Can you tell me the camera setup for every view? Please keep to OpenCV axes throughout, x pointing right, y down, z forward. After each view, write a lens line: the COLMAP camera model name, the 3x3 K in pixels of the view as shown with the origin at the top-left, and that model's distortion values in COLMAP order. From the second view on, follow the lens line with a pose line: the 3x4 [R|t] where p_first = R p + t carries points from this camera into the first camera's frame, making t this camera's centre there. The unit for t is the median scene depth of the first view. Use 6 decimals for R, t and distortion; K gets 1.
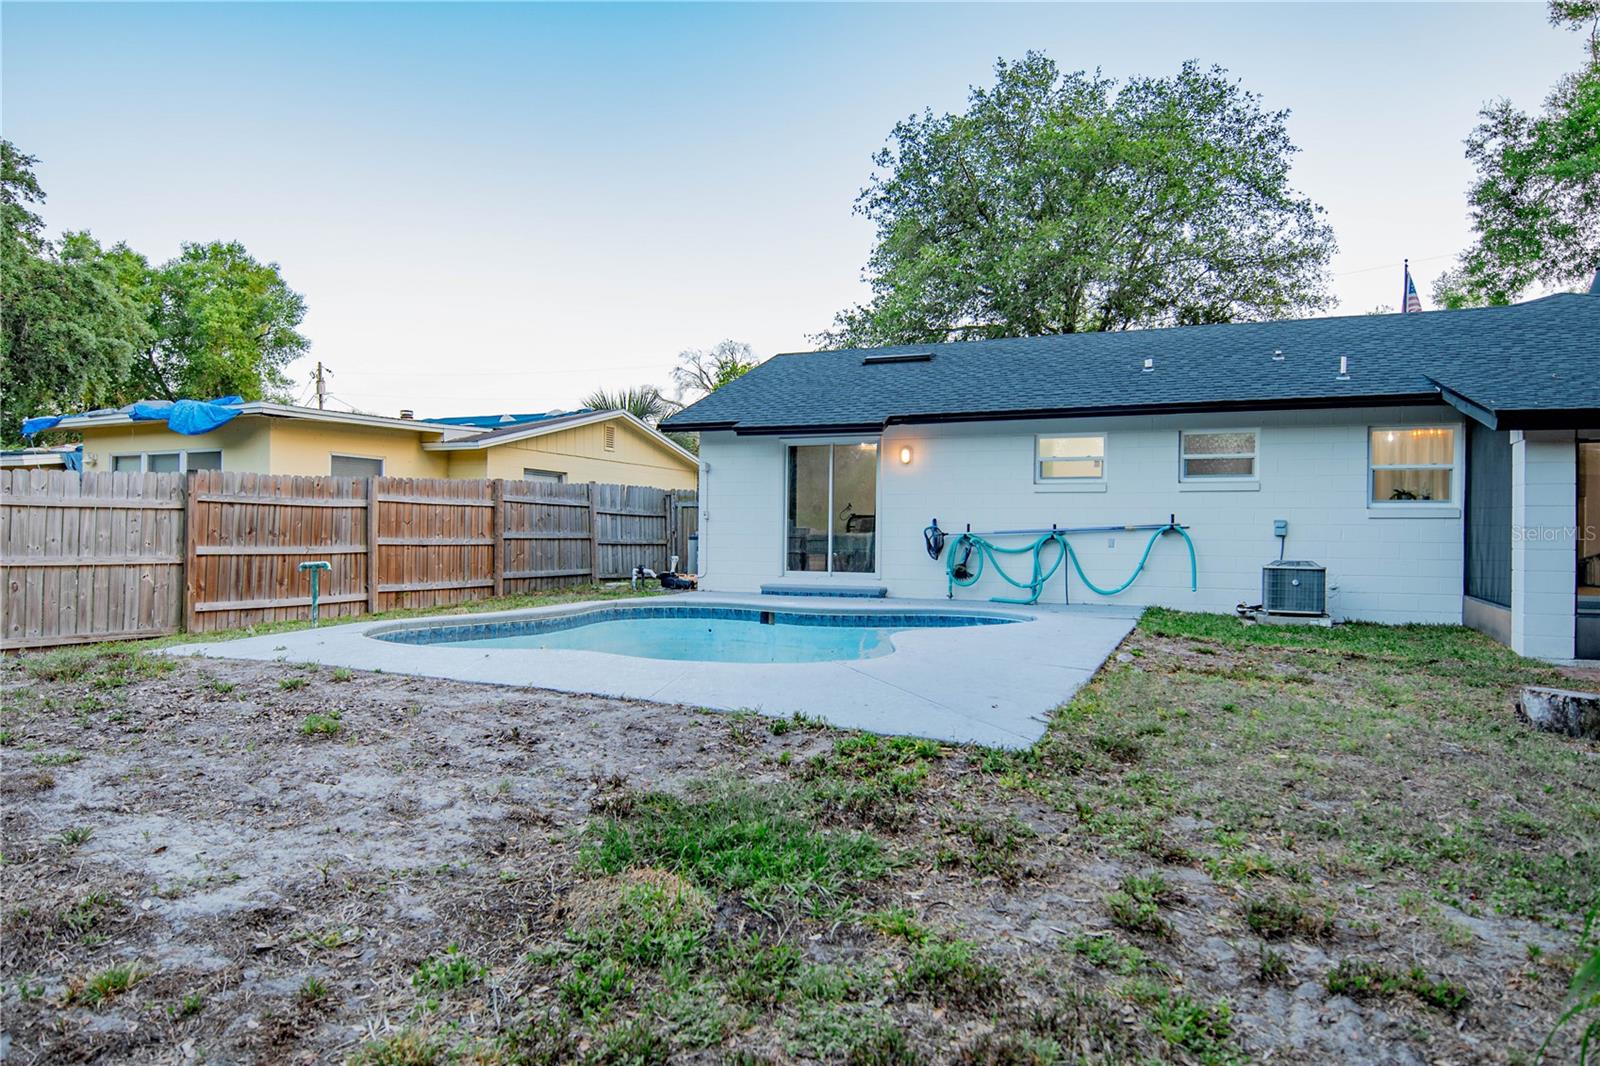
lens RADIAL K [[974.5, 0, 790.0], [0, 974.5, 534.1], [0, 0, 1]] dist [-0.010709, -0.004300]
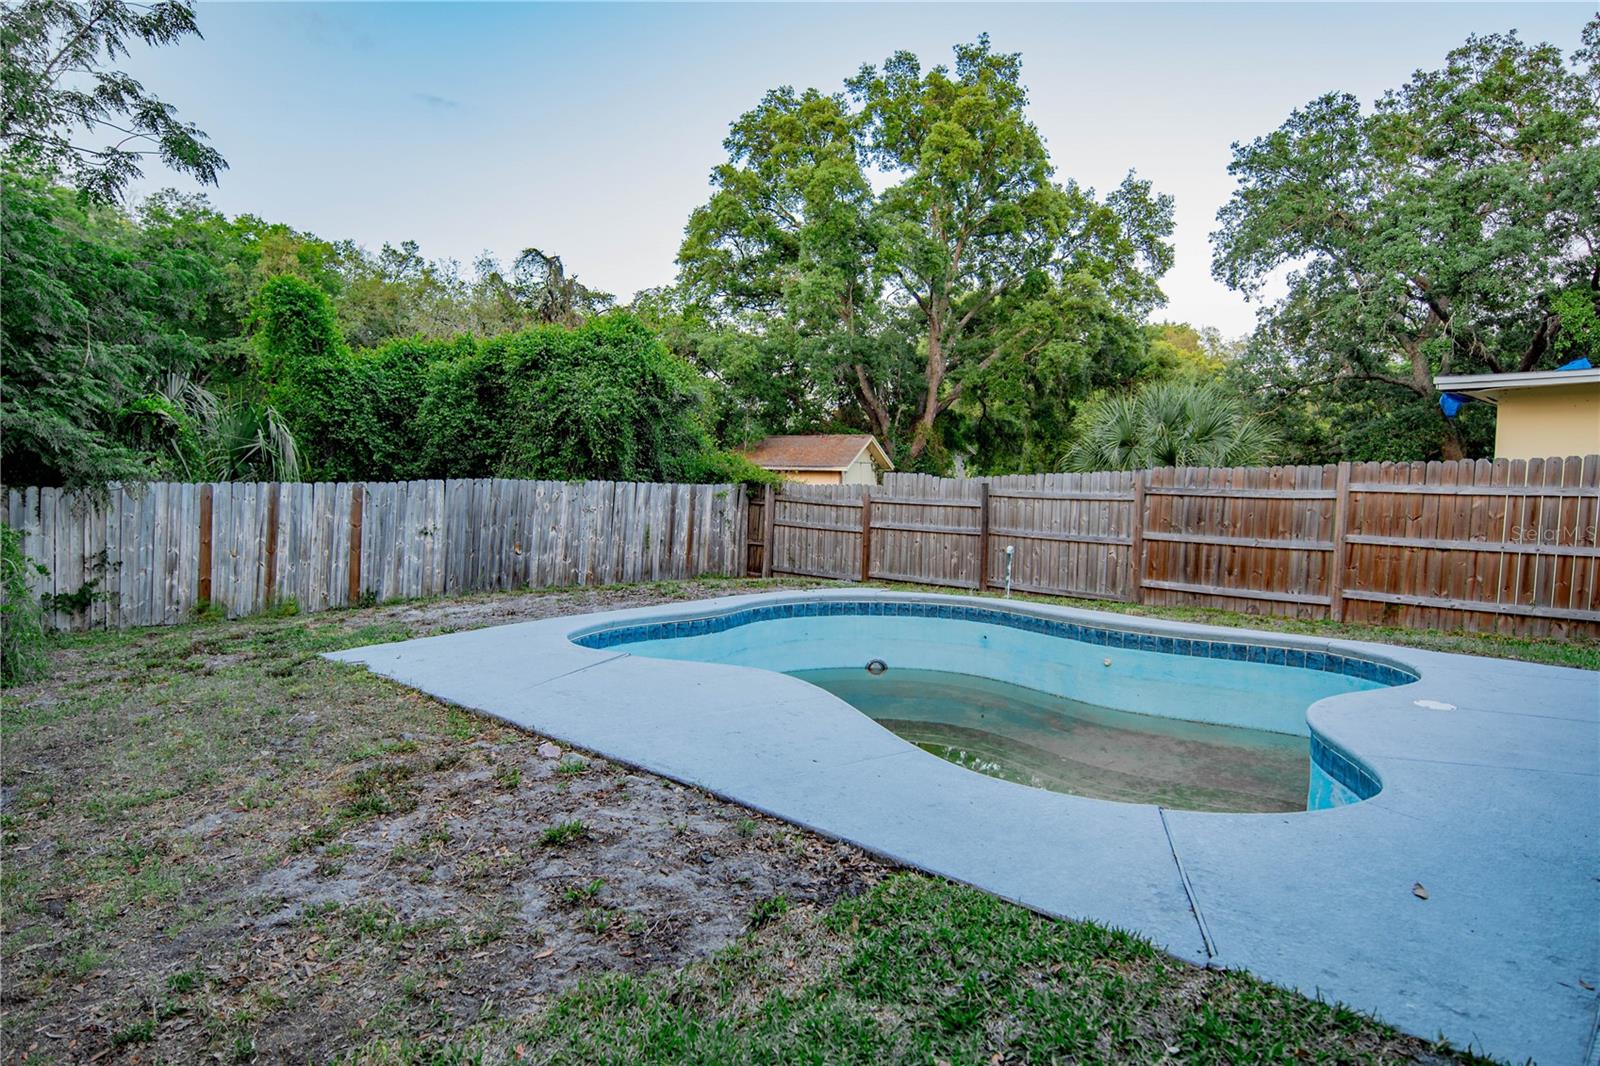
lens RADIAL K [[974.5, 0, 790.0], [0, 974.5, 534.1], [0, 0, 1]] dist [-0.010709, -0.004300]
pose [[-0.356822, 0.043136, -0.933176, 0.502565], [-0.016738, 0.998478, 0.052554, -0.030702], [0.934022, 0.034372, -0.355557, 0.779075]]
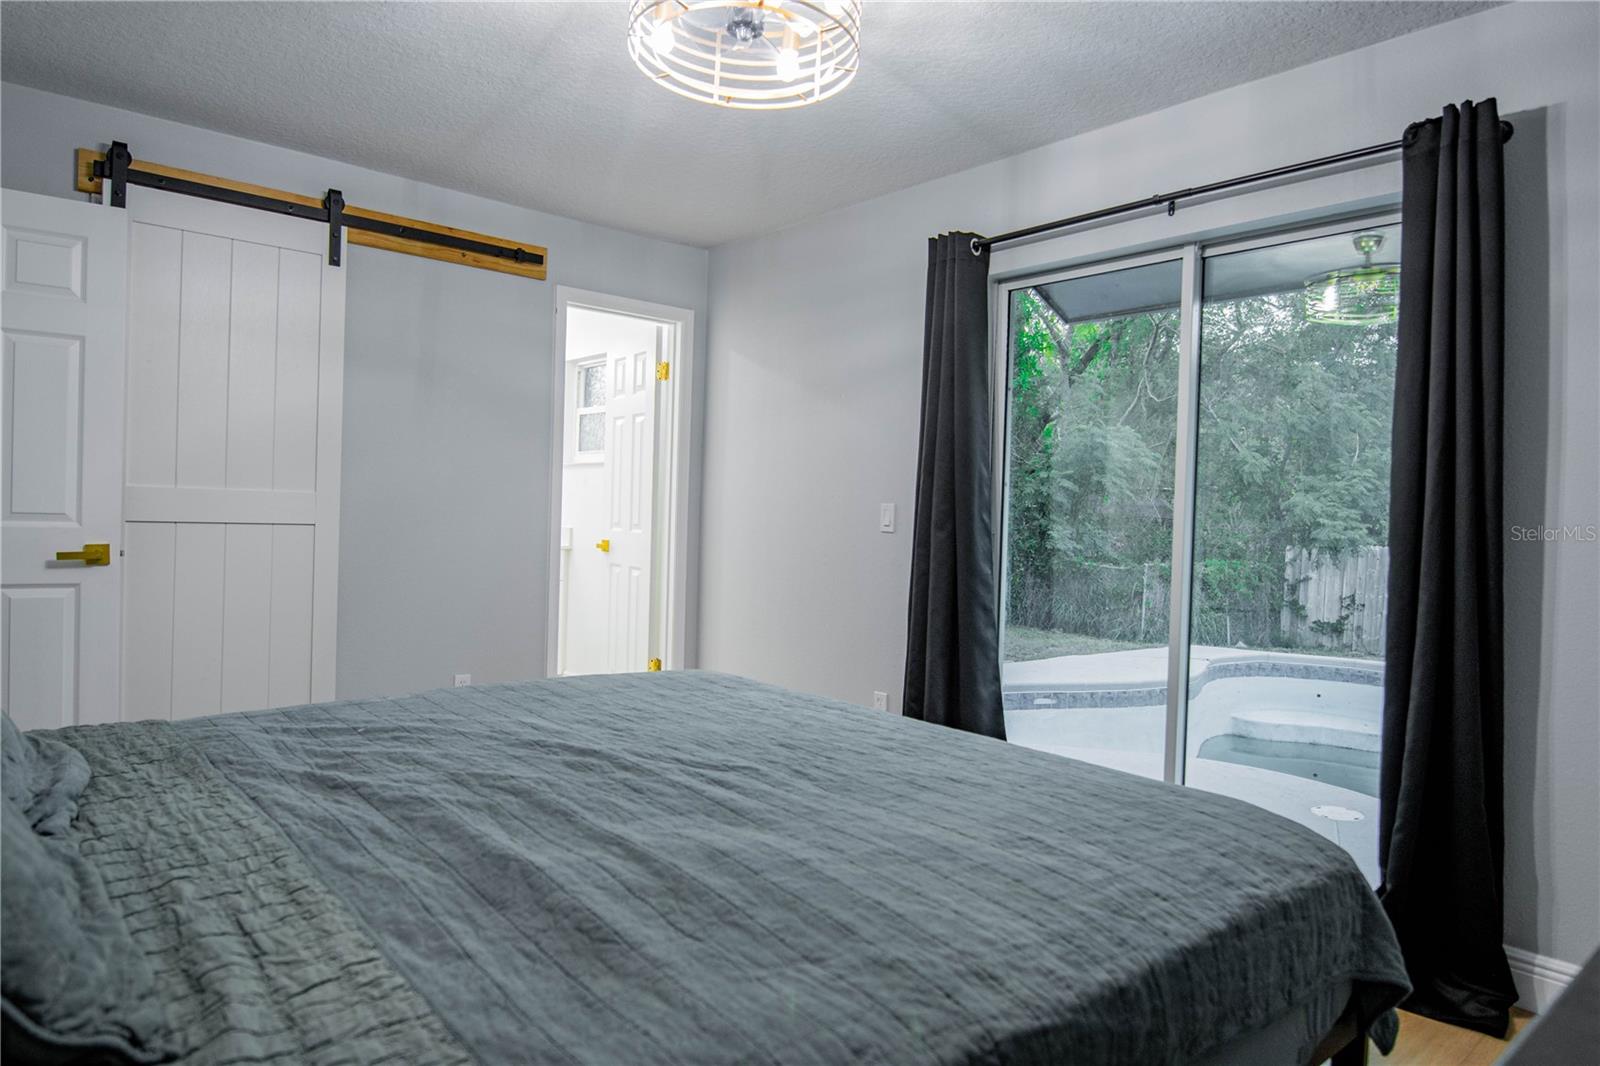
lens RADIAL K [[967.2, 0, 795.8], [0, 967.2, 525.9], [0, 0, 1]] dist [-0.004975, -0.002029]
pose [[-0.899385, -0.045725, 0.434760, 0.026767], [-0.043675, 0.998937, 0.014709, -0.033489], [-0.434971, -0.005759, -0.900426, 1.281423]]
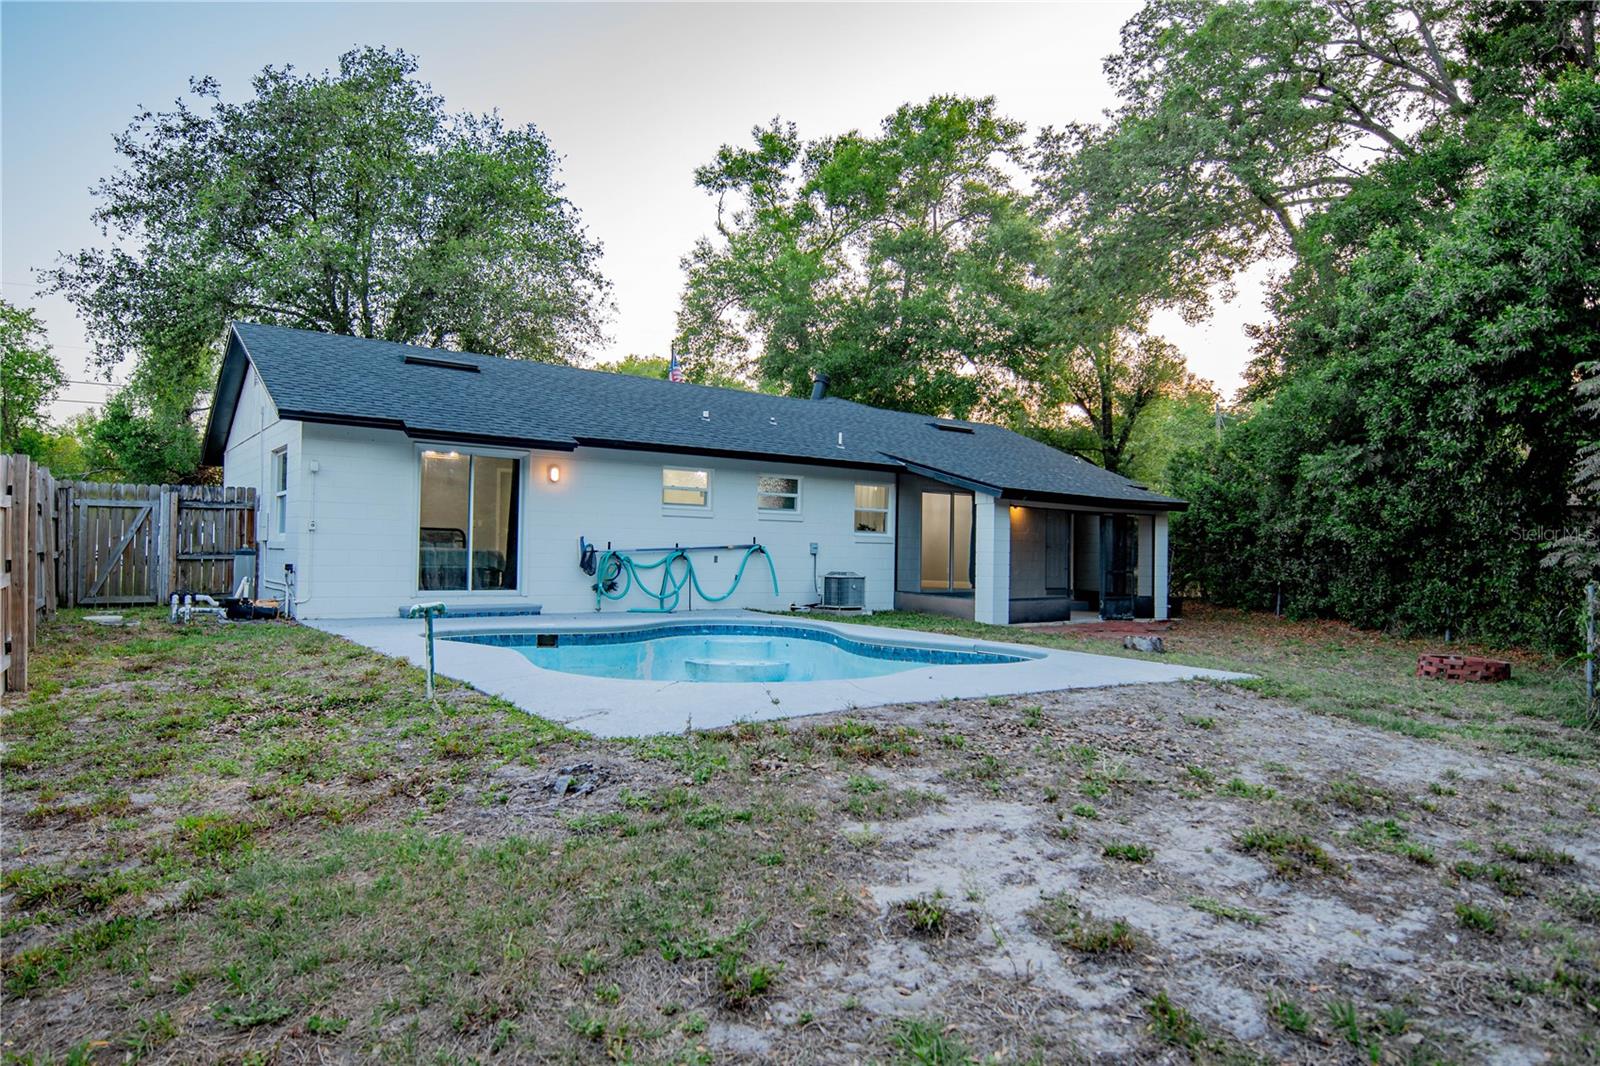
lens RADIAL K [[973.9, 0, 788.9], [0, 973.9, 539.1], [0, 0, 1]] dist [-0.013496, -0.002112]
pose [[0.501797, 0.010520, 0.864922, -0.642717], [-0.015079, 0.999880, -0.003414, -0.012727], [-0.864854, -0.011329, 0.501895, 0.276932]]
